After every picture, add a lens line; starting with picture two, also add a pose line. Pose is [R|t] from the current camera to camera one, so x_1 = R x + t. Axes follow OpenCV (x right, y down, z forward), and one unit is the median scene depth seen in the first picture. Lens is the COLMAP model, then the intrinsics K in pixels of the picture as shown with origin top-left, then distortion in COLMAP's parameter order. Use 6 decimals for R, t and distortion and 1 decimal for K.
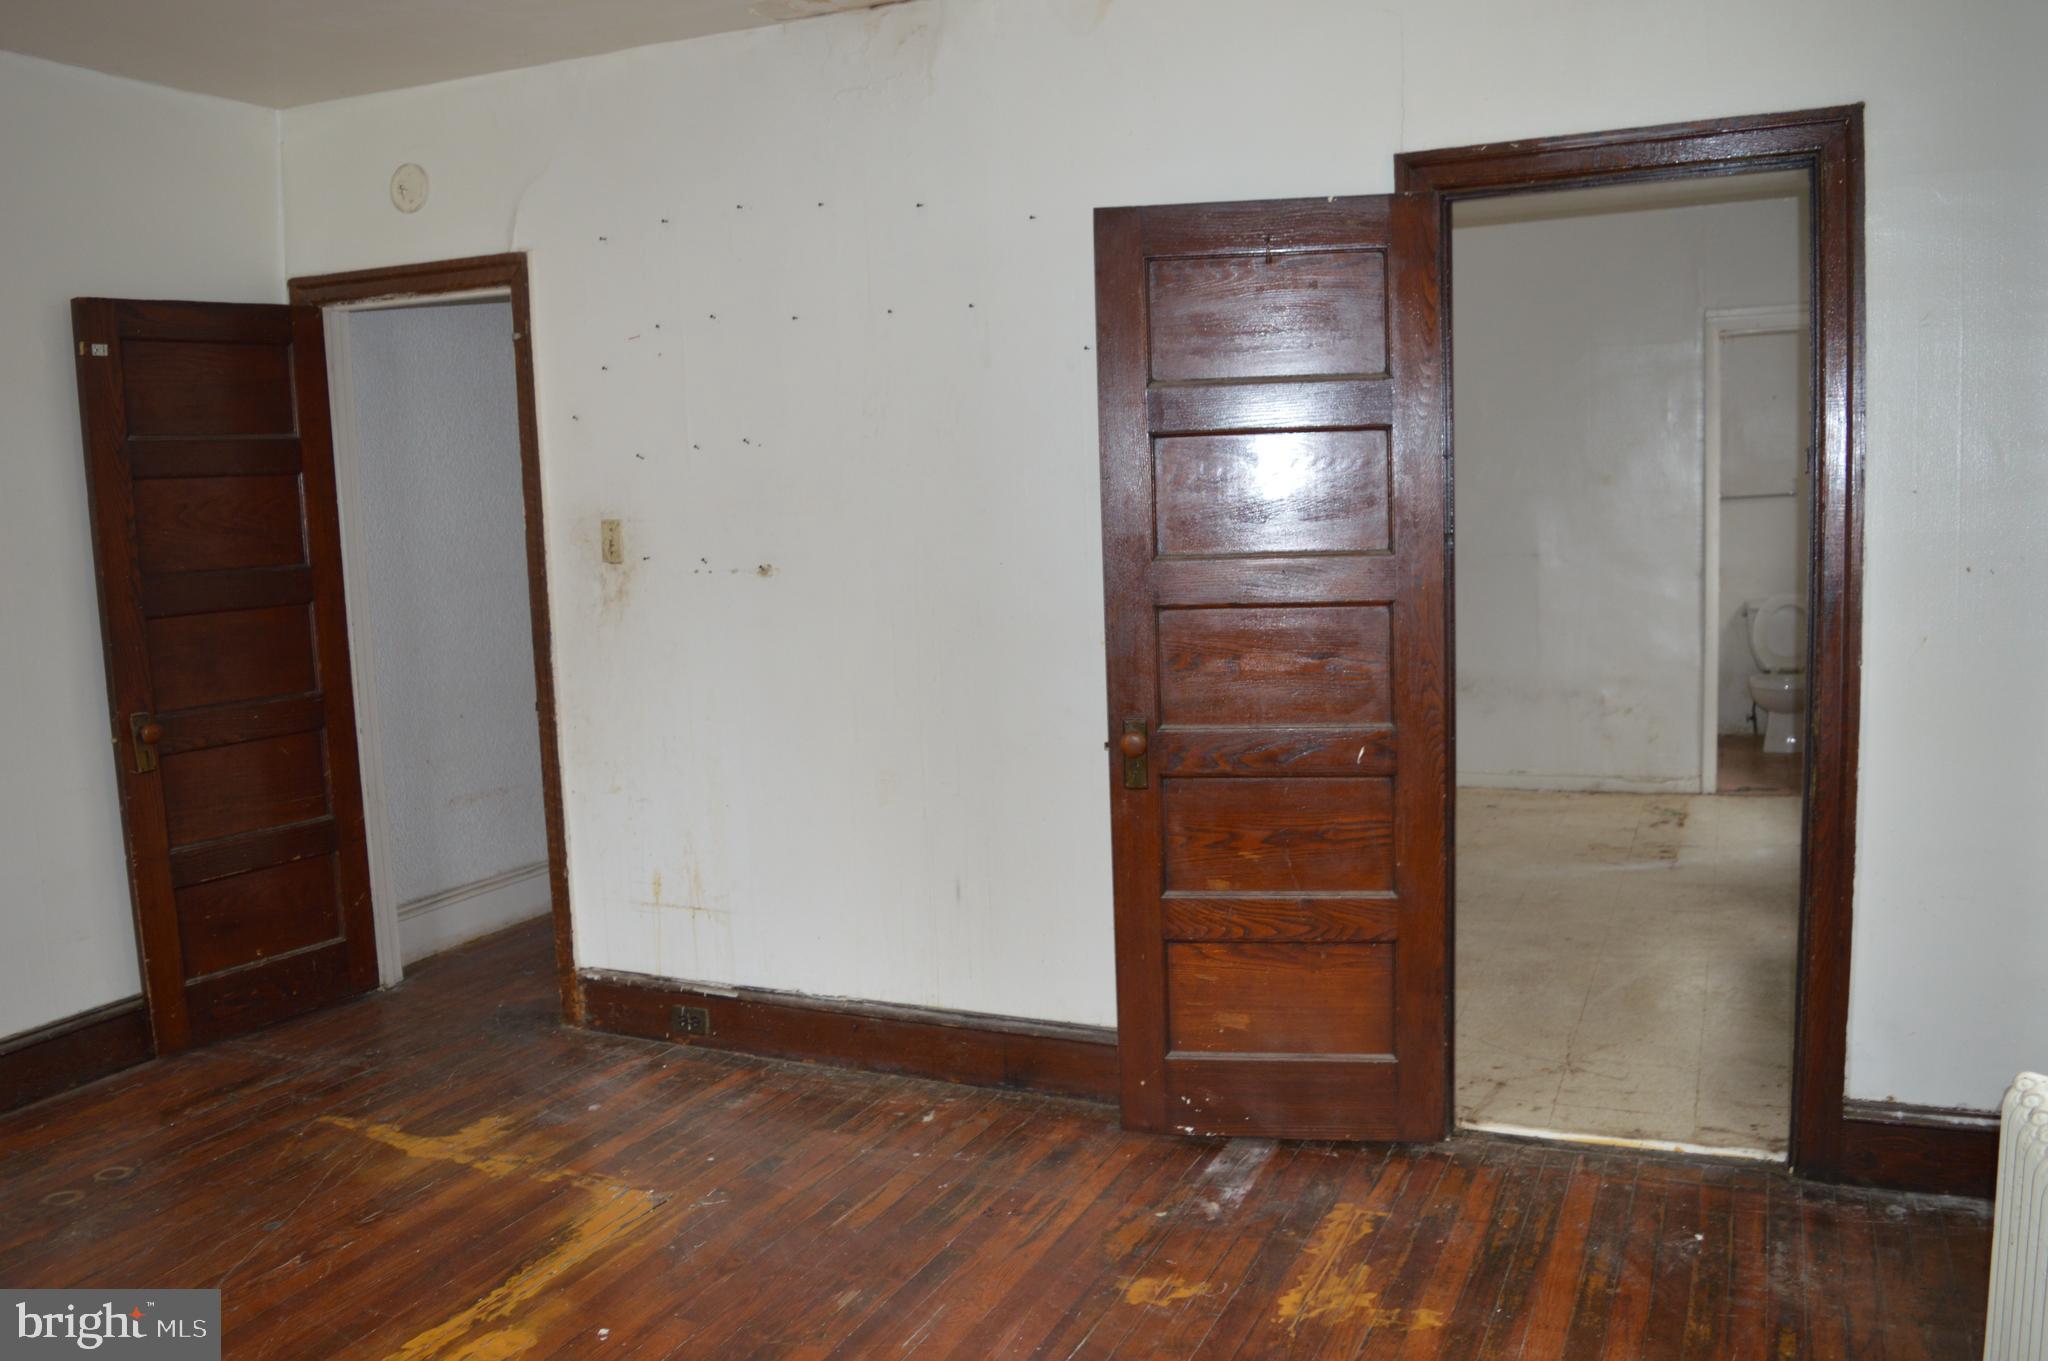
lens RADIAL K [[1627.7, 0, 1013.2], [0, 1627.7, 678.7], [0, 0, 1]] dist [-0.097293, 0.022270]
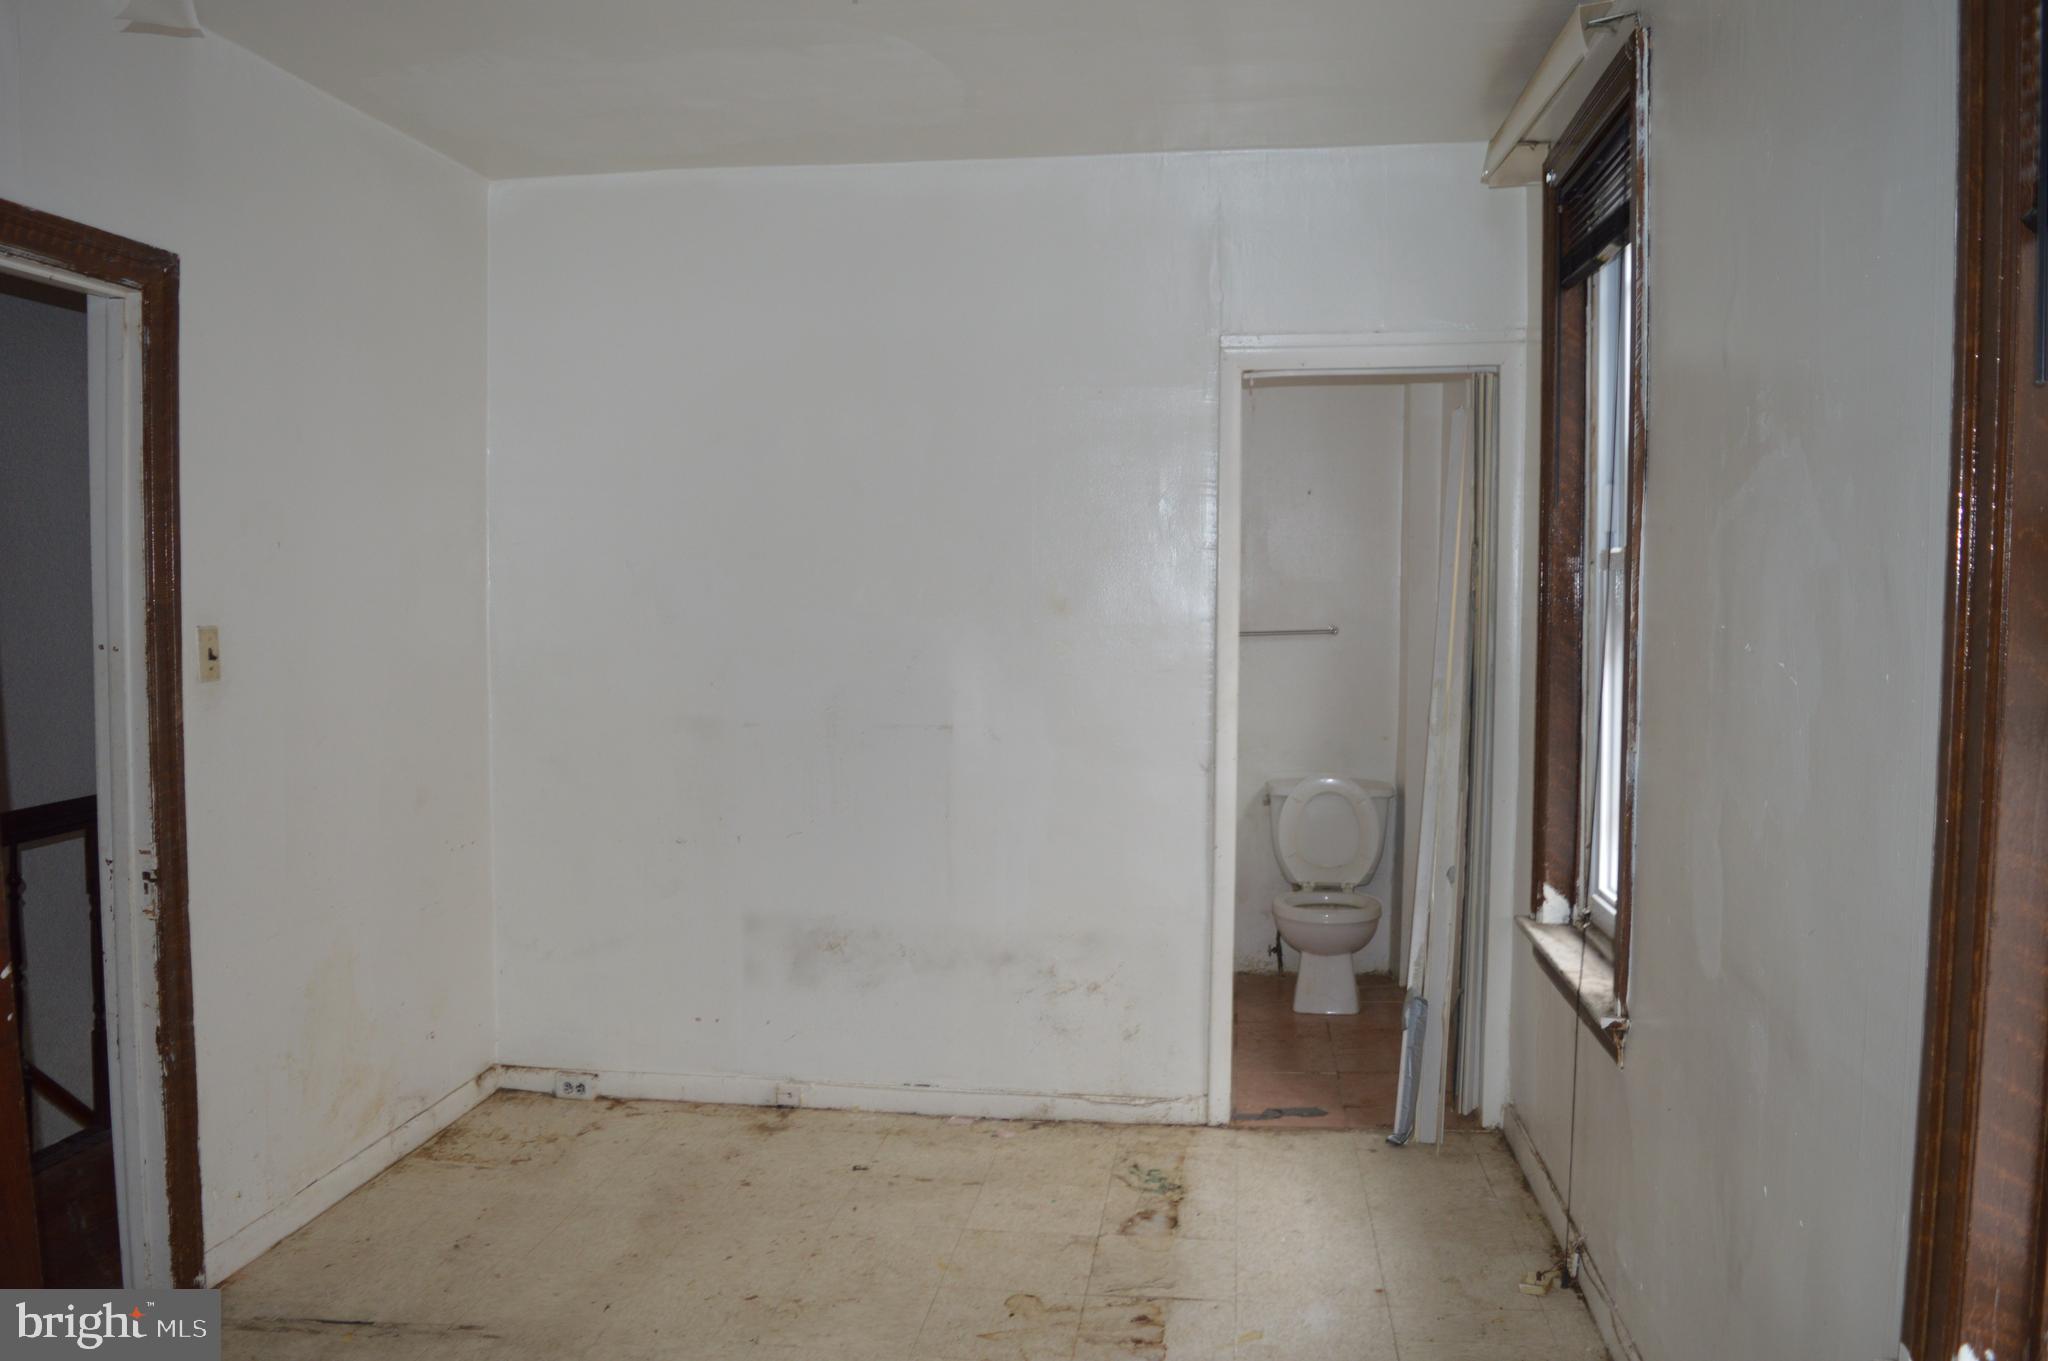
lens RADIAL K [[1627.7, 0, 1022.9], [0, 1627.7, 682.9], [0, 0, 1]] dist [-0.097293, 0.022270]
pose [[0.956139, 0.023640, 0.291959, 0.179287], [-0.008721, 0.998594, -0.052296, -0.063535], [-0.292785, 0.047456, 0.955000, 0.424313]]
